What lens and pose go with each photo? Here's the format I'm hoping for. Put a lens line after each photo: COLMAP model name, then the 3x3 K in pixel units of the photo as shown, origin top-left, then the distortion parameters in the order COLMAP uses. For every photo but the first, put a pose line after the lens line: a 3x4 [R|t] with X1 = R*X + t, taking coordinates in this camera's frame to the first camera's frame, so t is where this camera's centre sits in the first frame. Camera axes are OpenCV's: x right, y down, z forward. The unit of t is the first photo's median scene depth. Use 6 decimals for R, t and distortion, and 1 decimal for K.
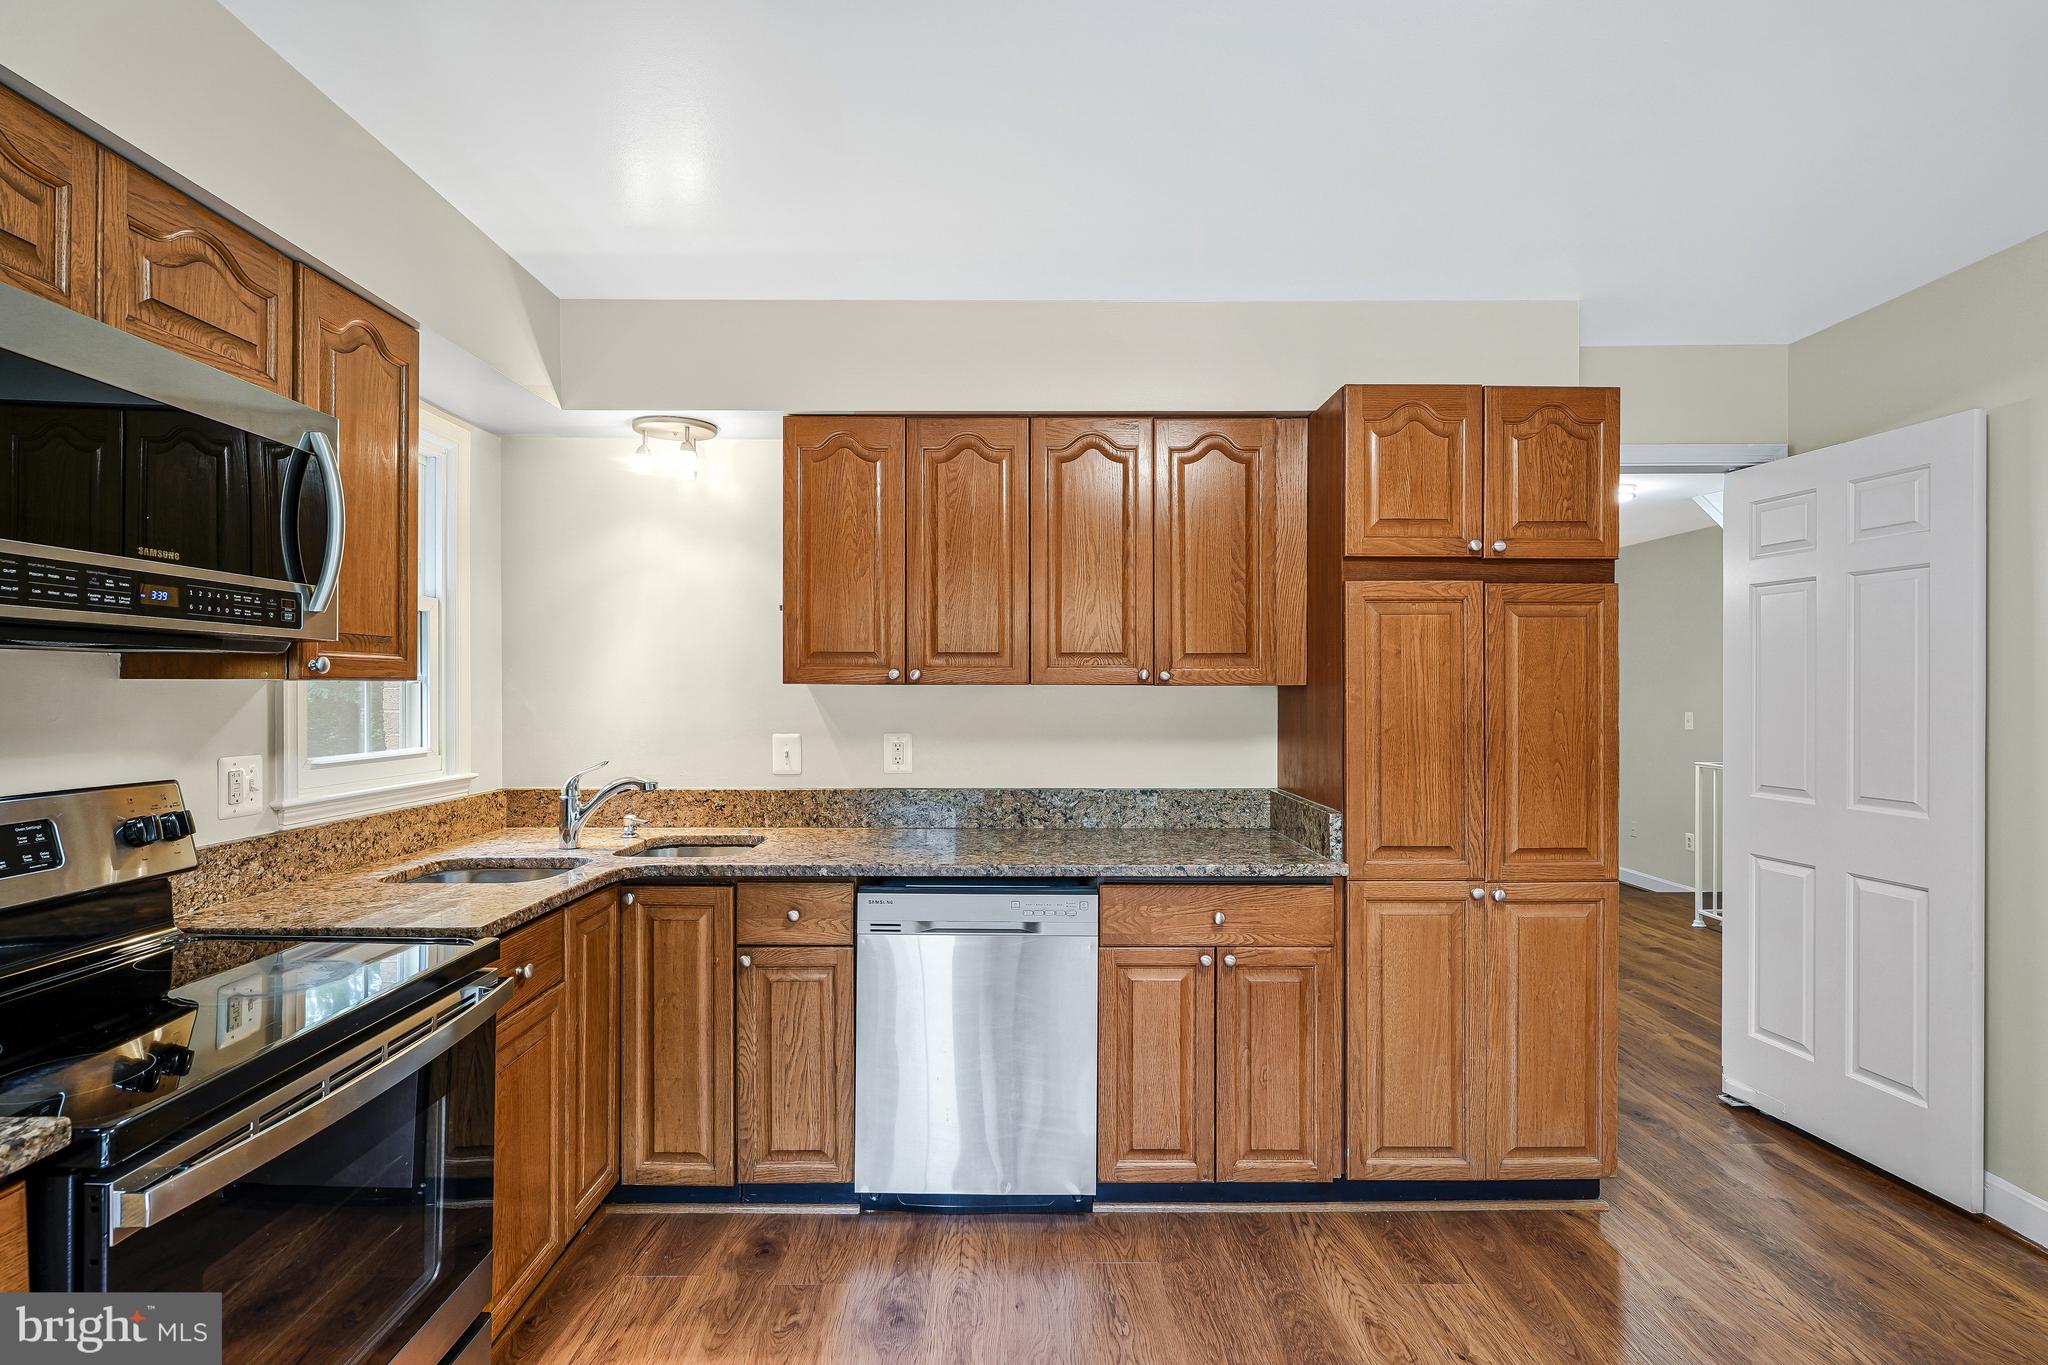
lens RADIAL K [[968.4, 0, 1030.1], [0, 968.4, 674.5], [0, 0, 1]] dist [0.000086, -0.000169]
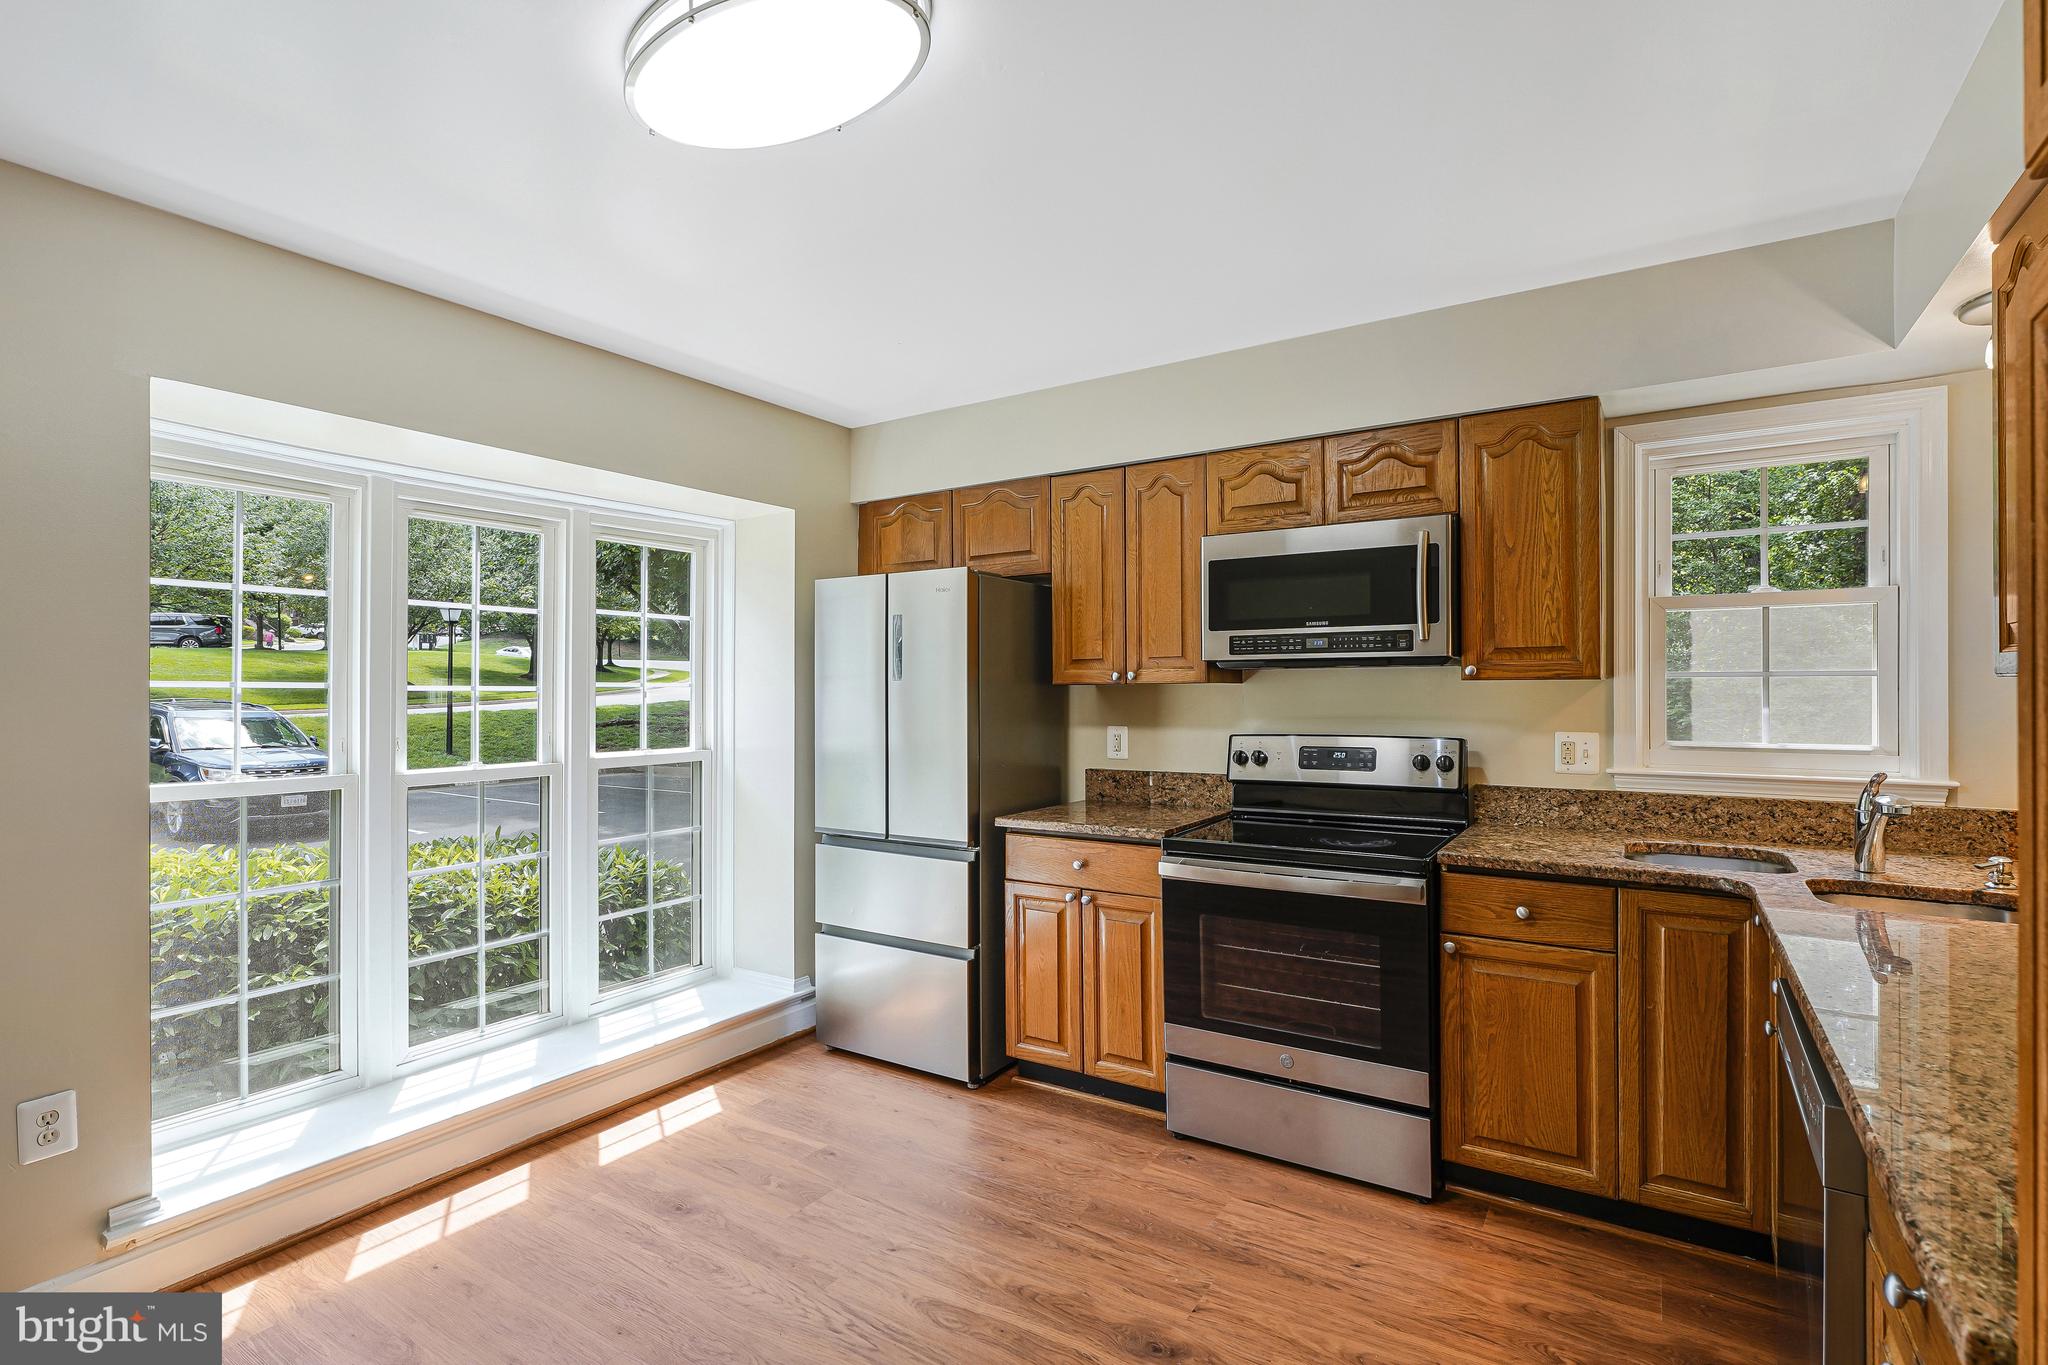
lens RADIAL K [[968.4, 0, 1029.7], [0, 968.4, 690.2], [0, 0, 1]] dist [0.000086, -0.000169]
pose [[-0.558164, 0.004476, -0.829719, 0.697841], [0.015369, 0.999870, -0.004945, 0.013757], [0.829588, -0.015513, -0.558160, 0.943353]]
